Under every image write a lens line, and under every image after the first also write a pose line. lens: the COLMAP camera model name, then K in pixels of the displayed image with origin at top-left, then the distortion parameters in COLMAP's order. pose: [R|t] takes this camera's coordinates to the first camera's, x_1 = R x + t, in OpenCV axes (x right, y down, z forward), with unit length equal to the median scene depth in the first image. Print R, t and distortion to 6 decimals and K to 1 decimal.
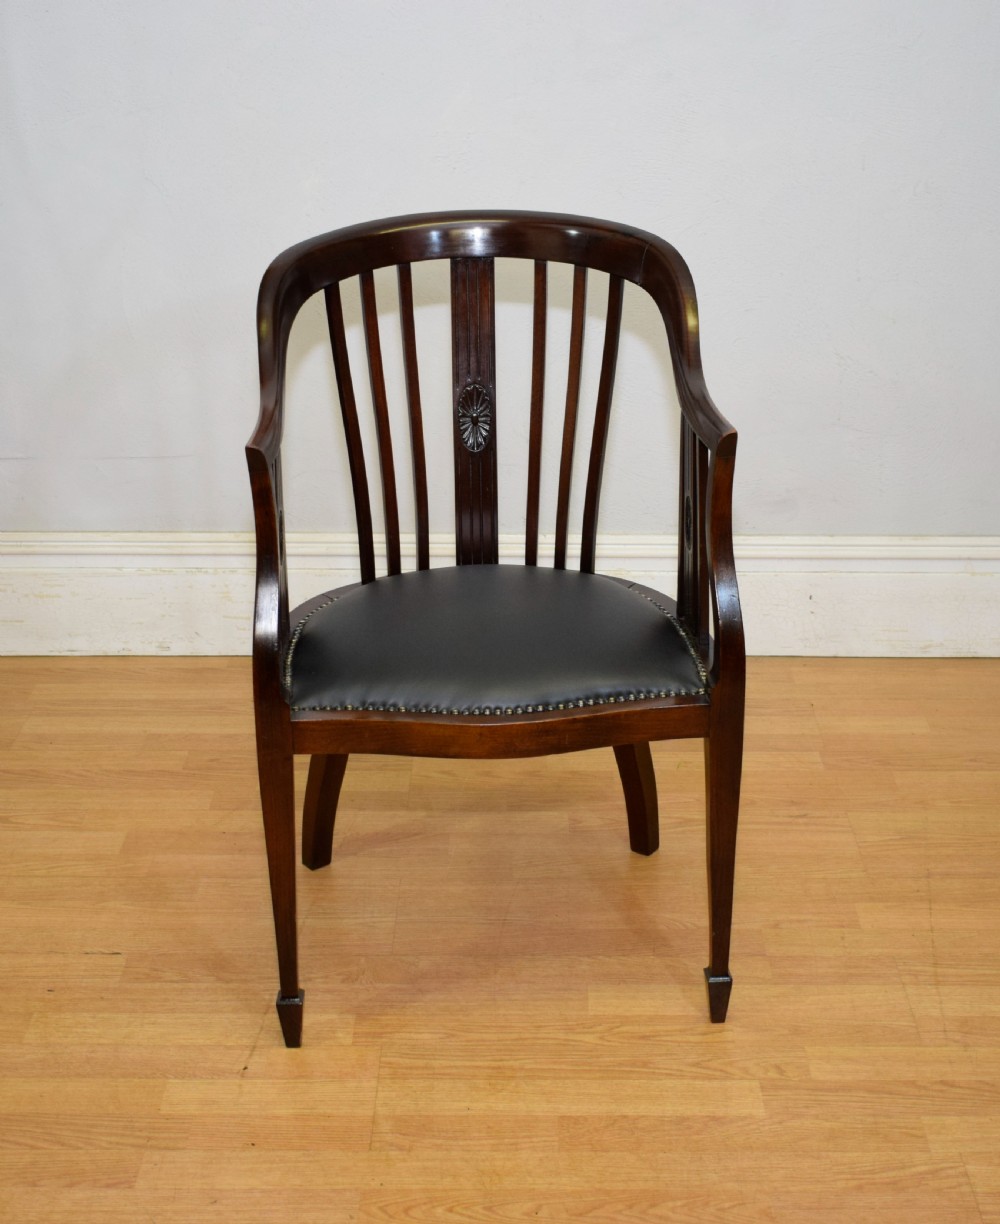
lens RADIAL K [[1850.3, 0, 484.5], [0, 1850.3, 624.7], [0, 0, 1]] dist [-0.020235, 0.000000]
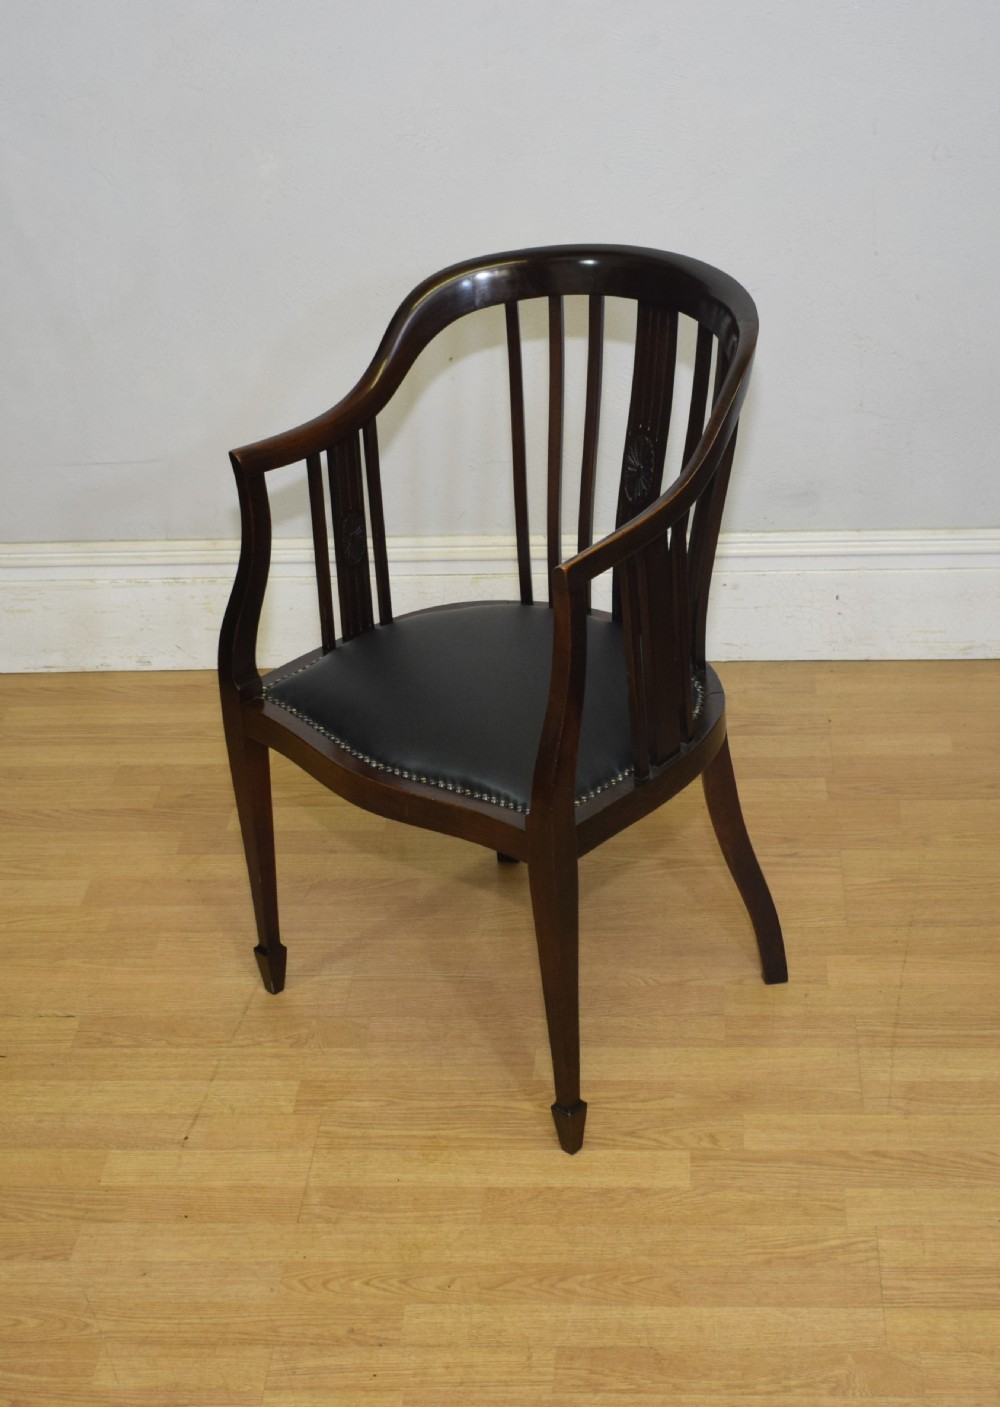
lens RADIAL K [[2274.8, 0, 508.0], [0, 2274.8, 742.7], [0, 0, 1]] dist [-0.022872, 0.000000]
pose [[0.997224, -0.015098, -0.072913, 0.129532], [0.023613, 0.992808, 0.117362, -0.108195], [0.070617, -0.118758, 0.990409, -0.181317]]
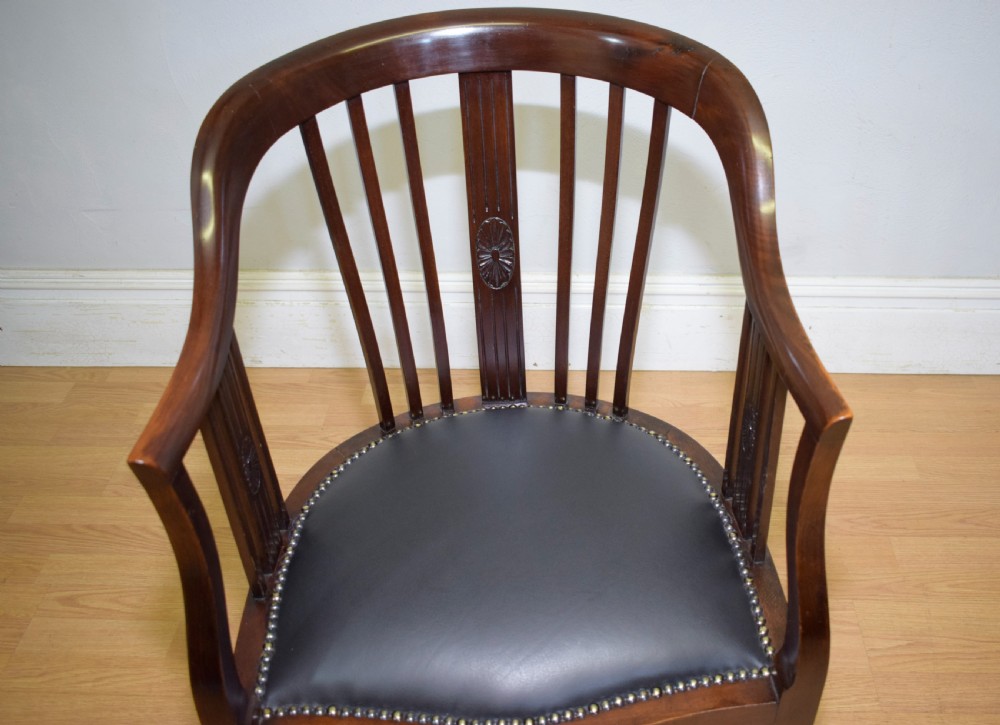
lens RADIAL K [[875.7, 0, 531.6], [0, 875.7, 346.8], [0, 0, 1]] dist [-0.049949, 0.027726]
pose [[0.999508, 0.007720, -0.030396, 0.028500], [0.000675, 0.963708, 0.266957, -0.200775], [0.031354, -0.266847, 0.963229, 0.643939]]
